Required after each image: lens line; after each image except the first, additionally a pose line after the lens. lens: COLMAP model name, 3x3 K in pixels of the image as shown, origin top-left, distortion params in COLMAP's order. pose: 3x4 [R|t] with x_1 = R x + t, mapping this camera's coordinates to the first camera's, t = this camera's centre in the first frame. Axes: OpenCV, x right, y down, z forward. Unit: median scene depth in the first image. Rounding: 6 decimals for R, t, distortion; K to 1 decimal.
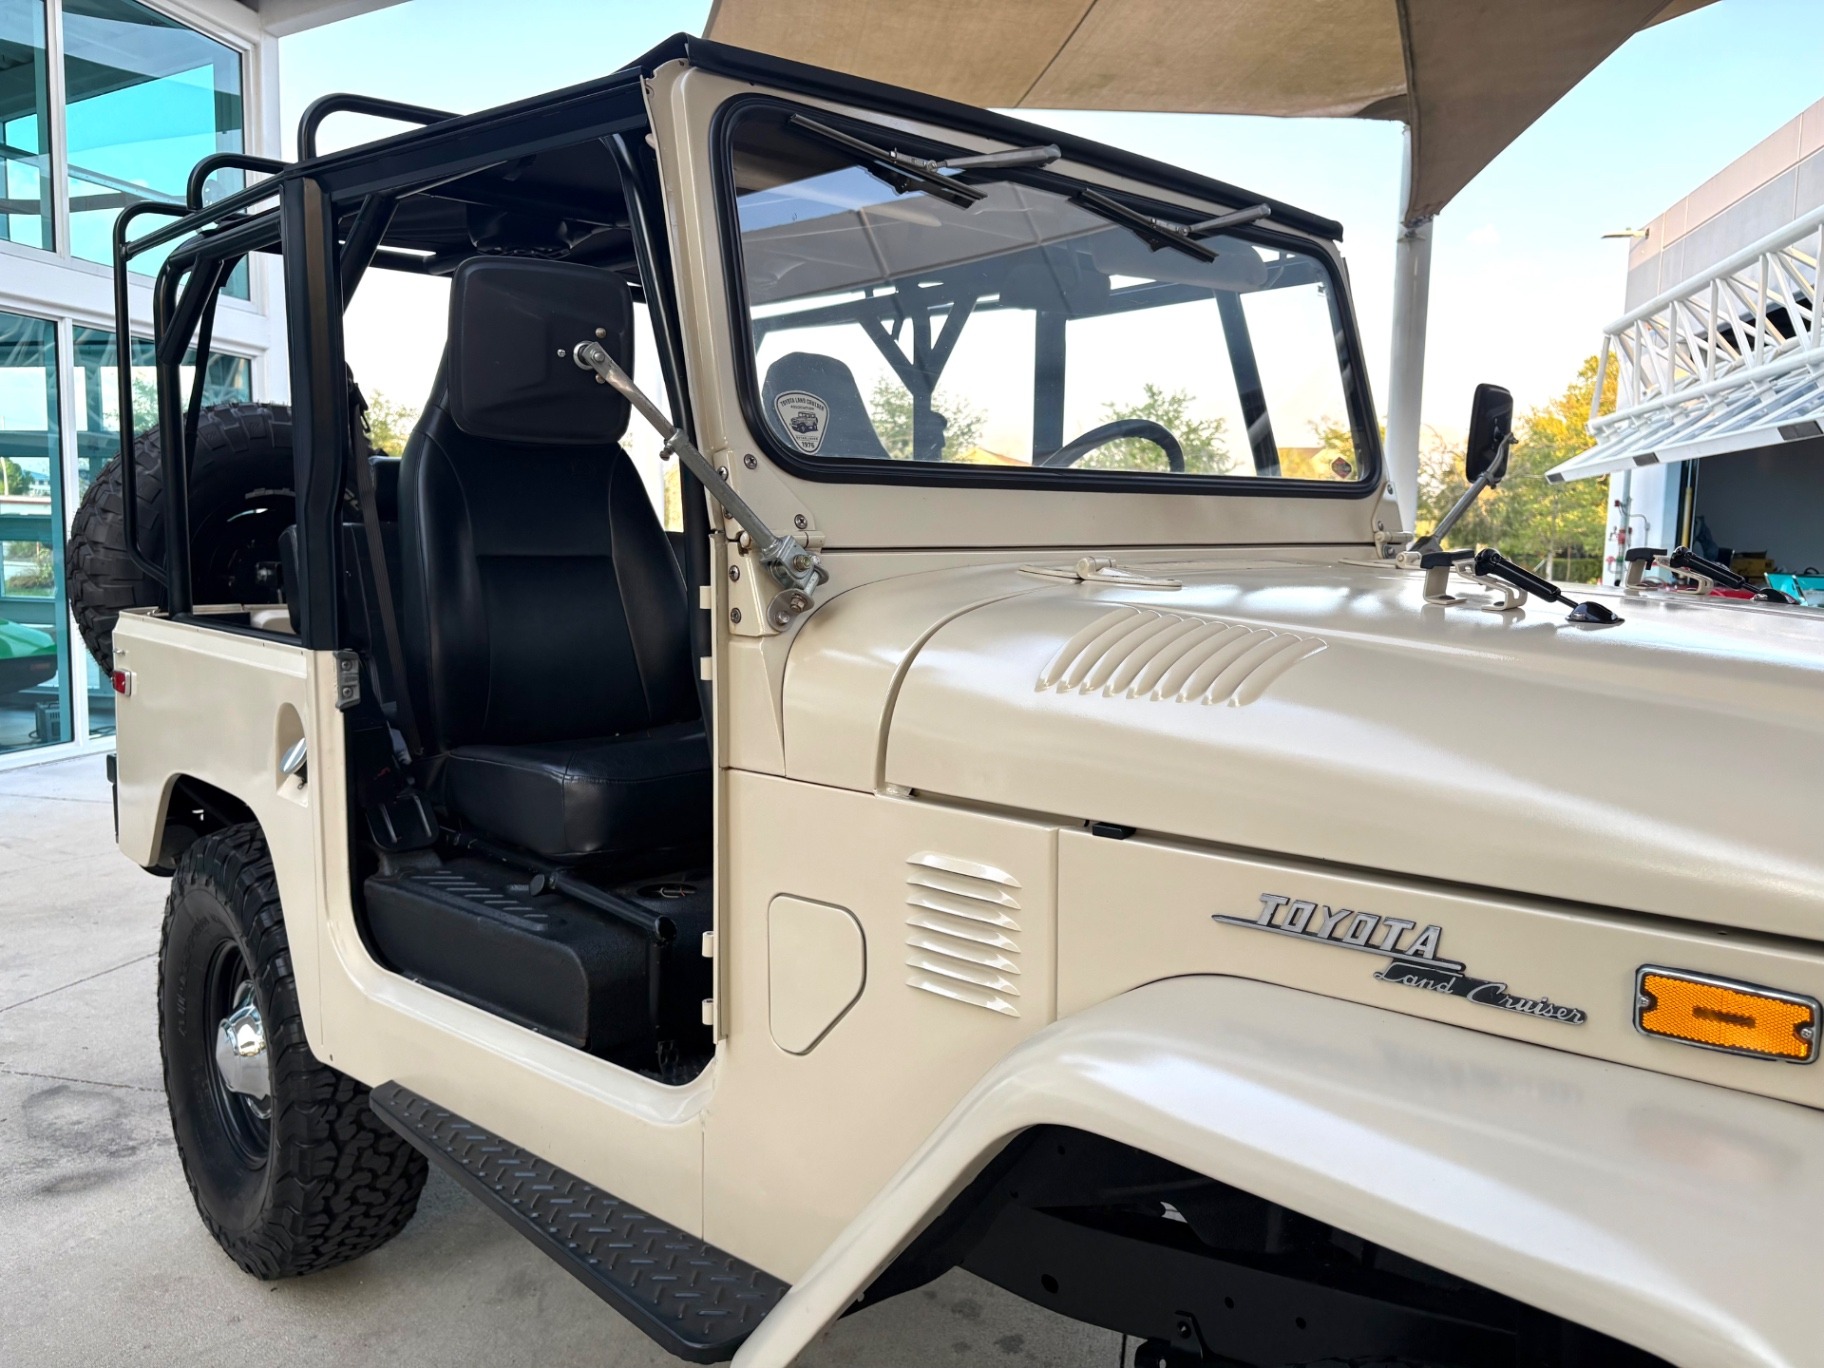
lens RADIAL K [[1440.5, 0, 893.5], [0, 1440.5, 670.1], [0, 0, 1]] dist [0.014353, -0.018392]
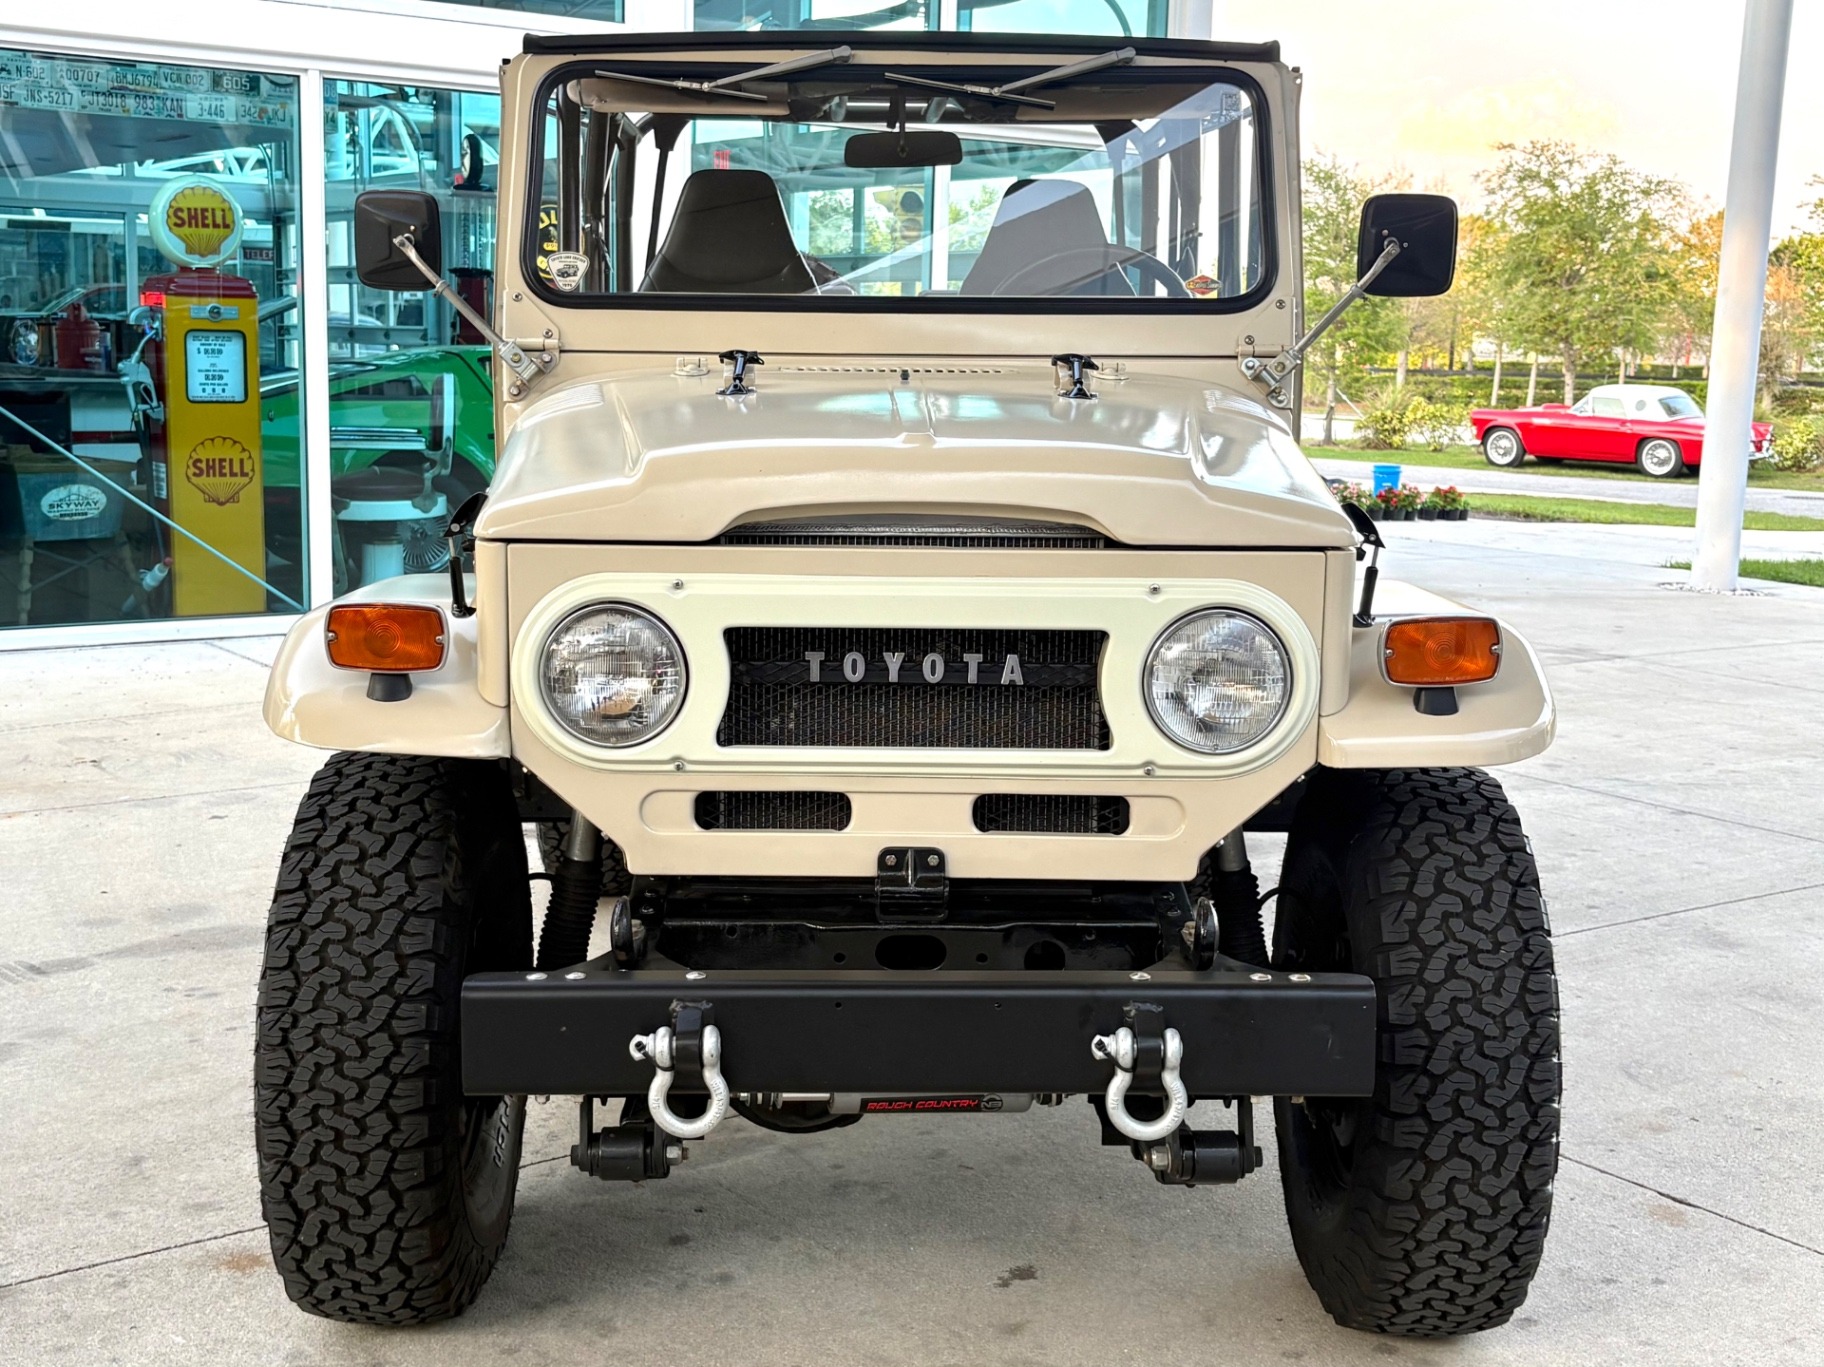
lens RADIAL K [[2189.3, 0, 861.0], [0, 2189.3, 706.3], [0, 0, 1]] dist [0.017836, 0.000000]
pose [[0.732629, 0.110613, -0.671580, 1.189564], [-0.070759, 0.993737, 0.086483, 0.049397], [0.676940, -0.015839, 0.735867, -0.380513]]
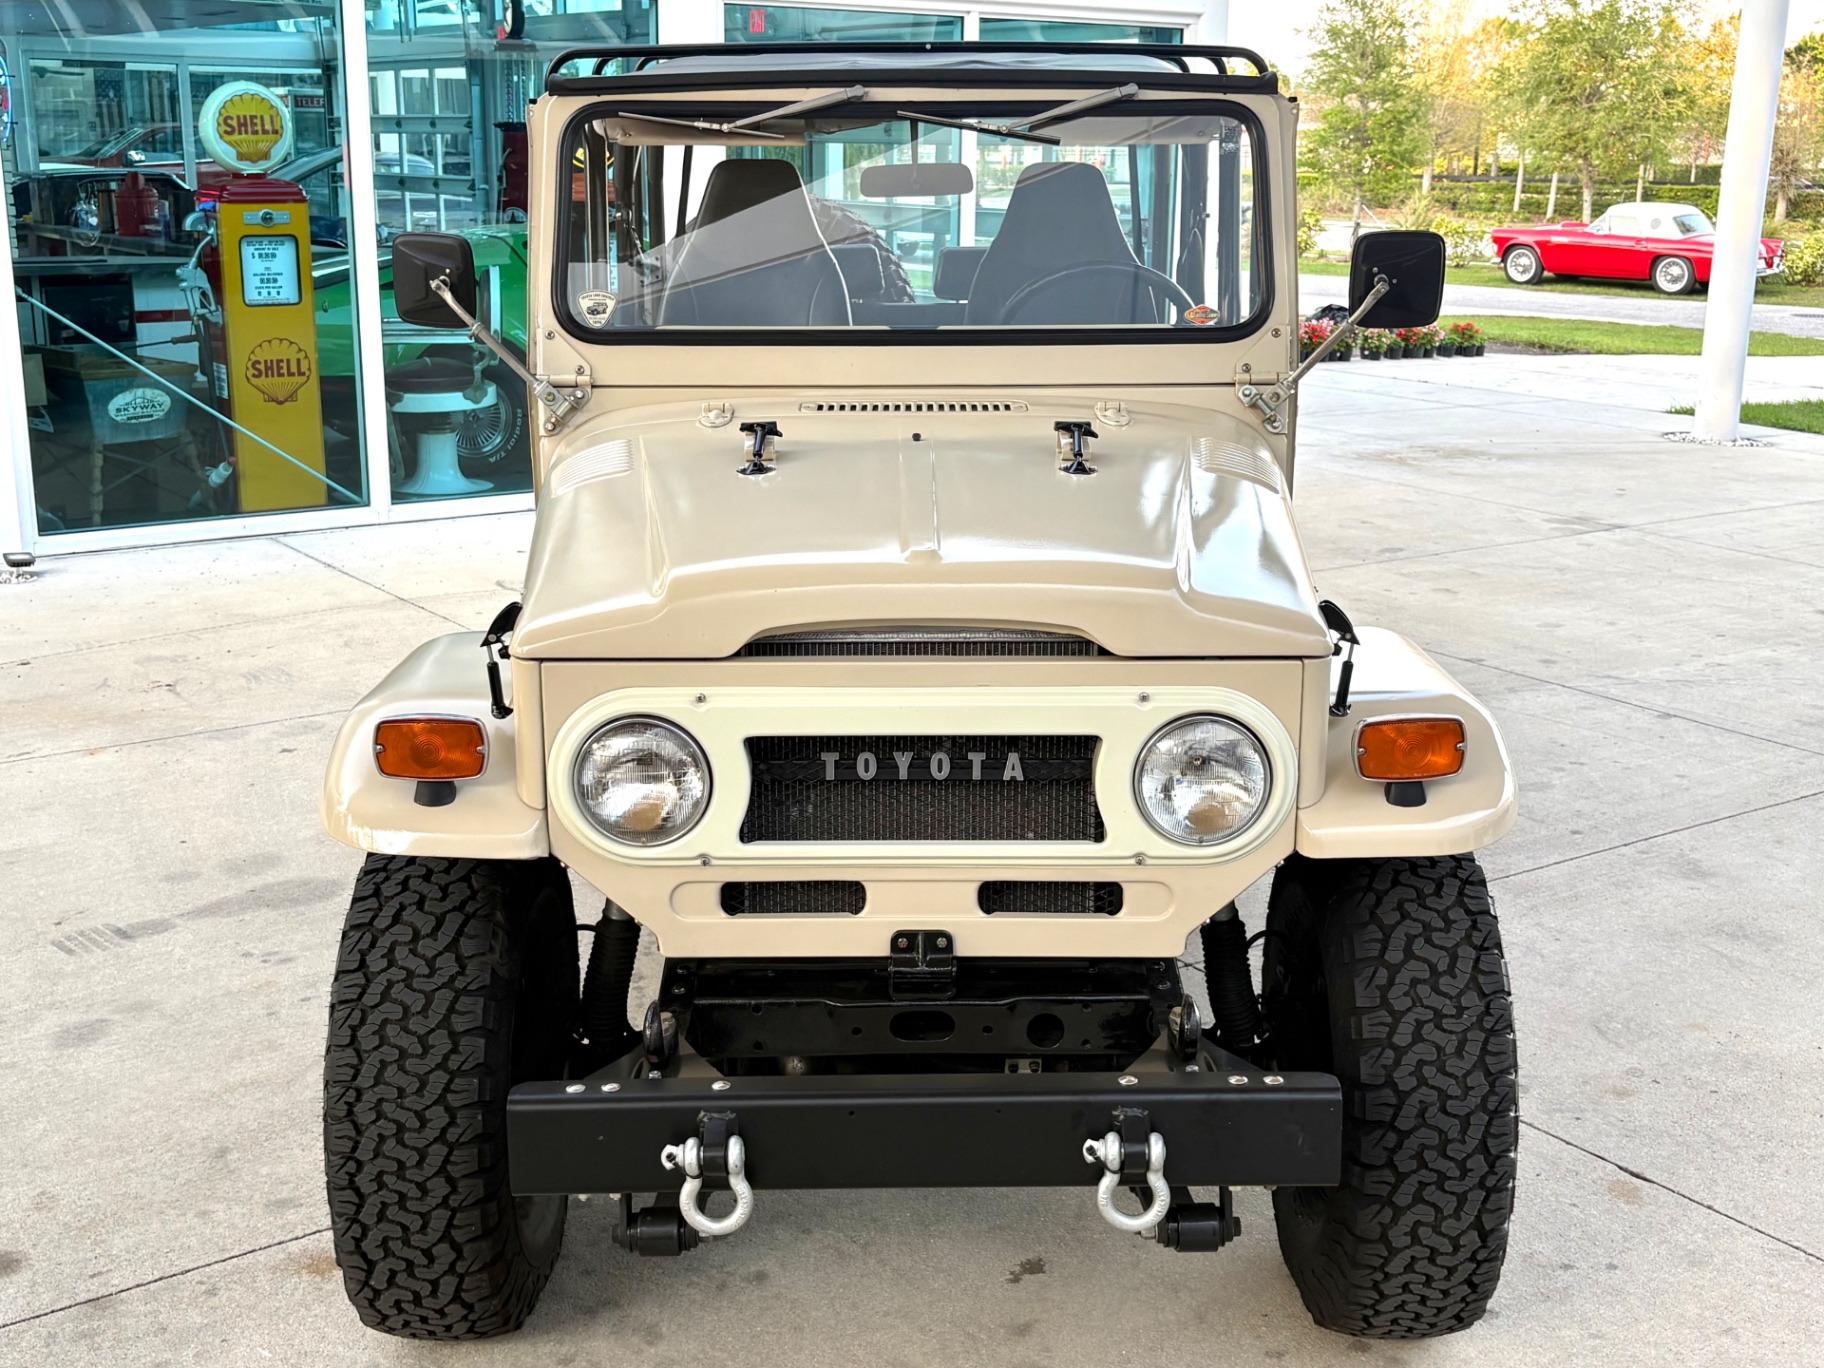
lens RADIAL K [[2095.9, 0, 907.4], [0, 2095.9, 689.0], [0, 0, 1]] dist [0.012562, 0.000000]
pose [[0.734232, 0.161736, -0.659352, 1.203241], [-0.058393, 0.982654, 0.176017, -0.118131], [0.676383, -0.090736, 0.730940, -0.382751]]
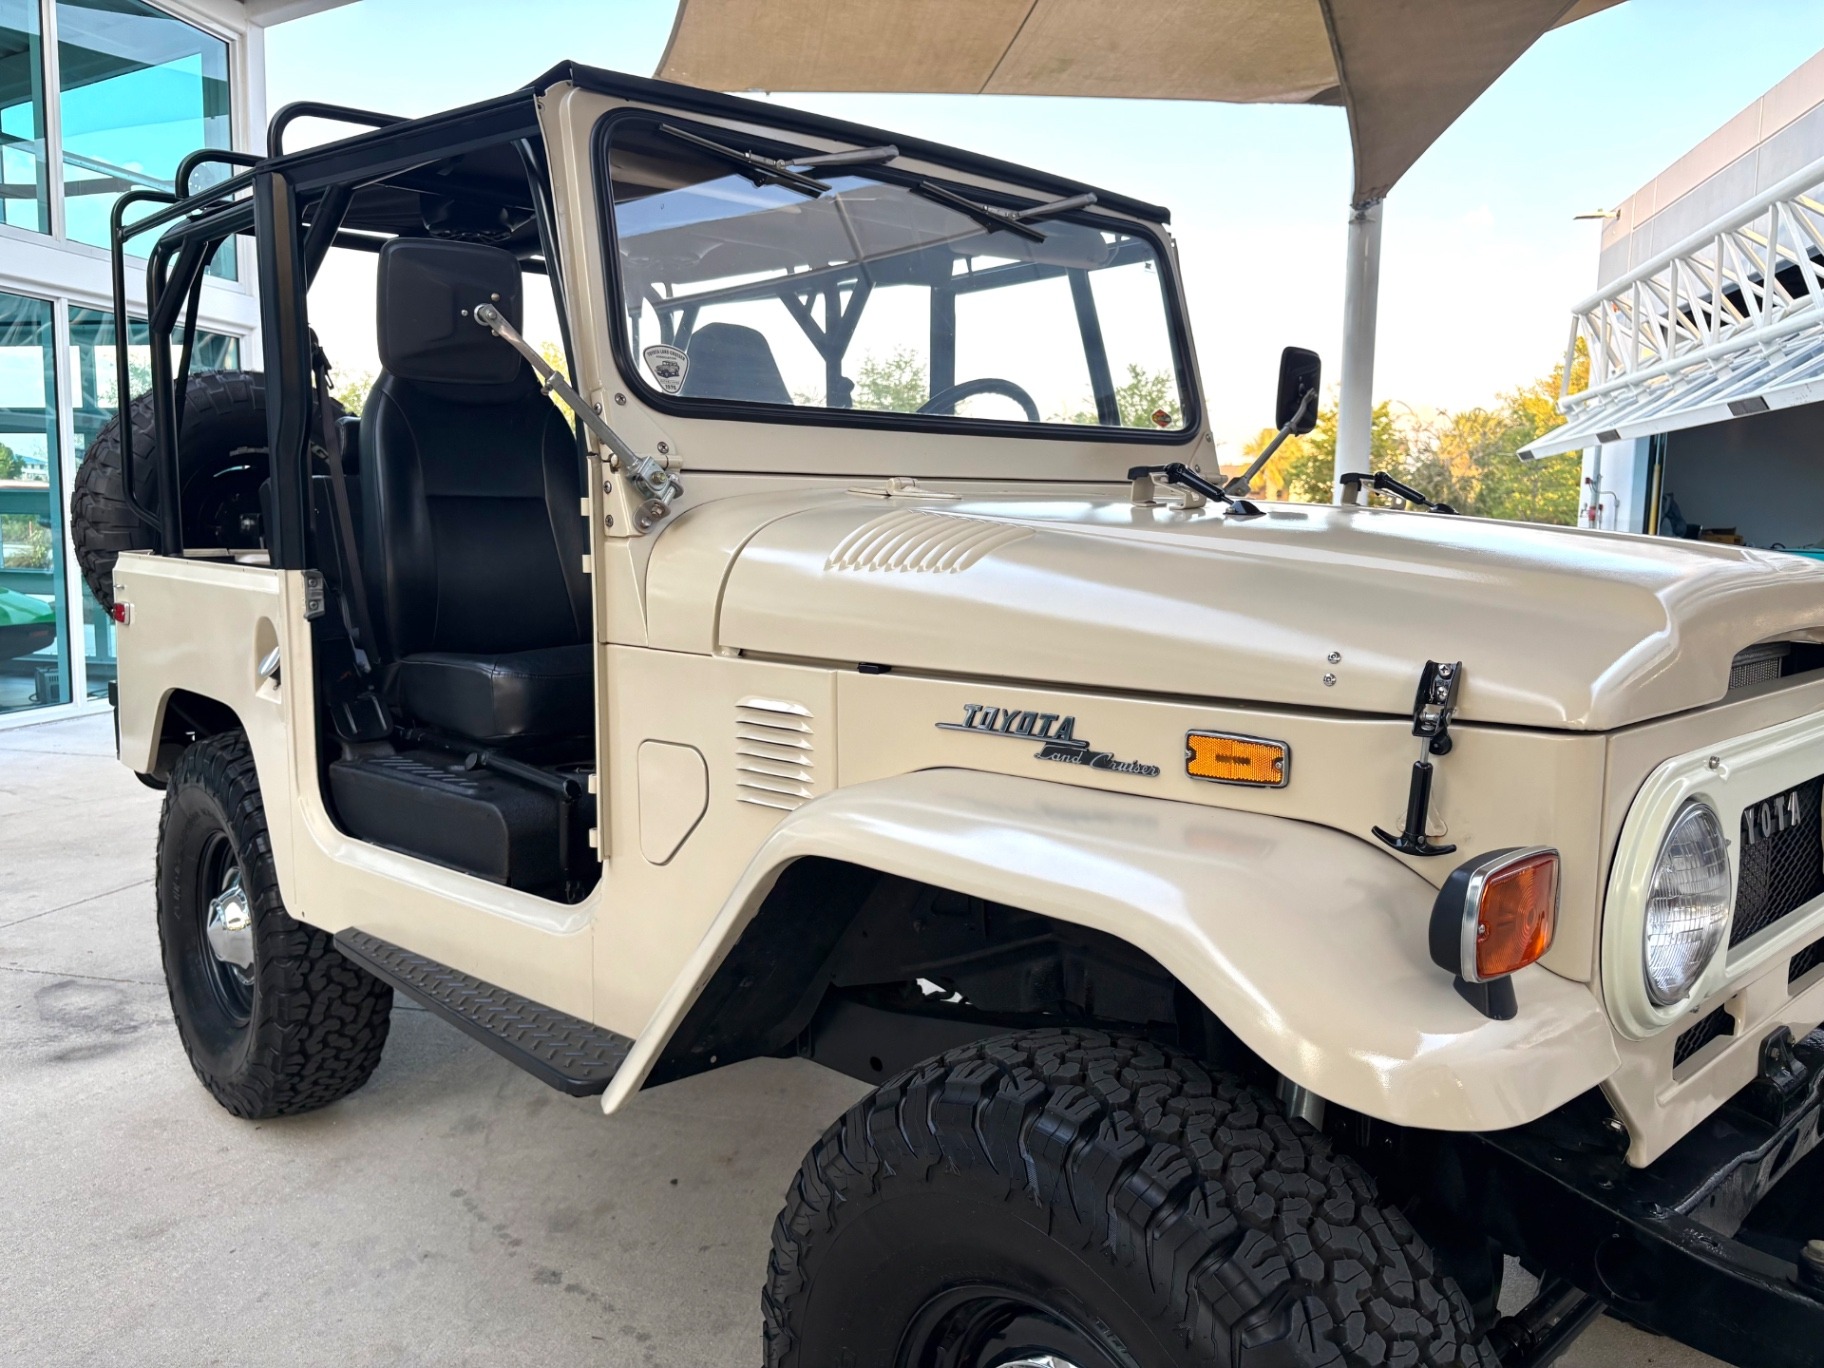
lens RADIAL K [[1440.5, 0, 903.3], [0, 1440.5, 667.6], [0, 0, 1]] dist [0.014353, -0.018392]
pose [[0.999958, -0.003469, 0.008454, 0.084696], [0.003384, 0.999944, 0.010012, 0.048555], [-0.008488, -0.009983, 0.999914, -0.169065]]
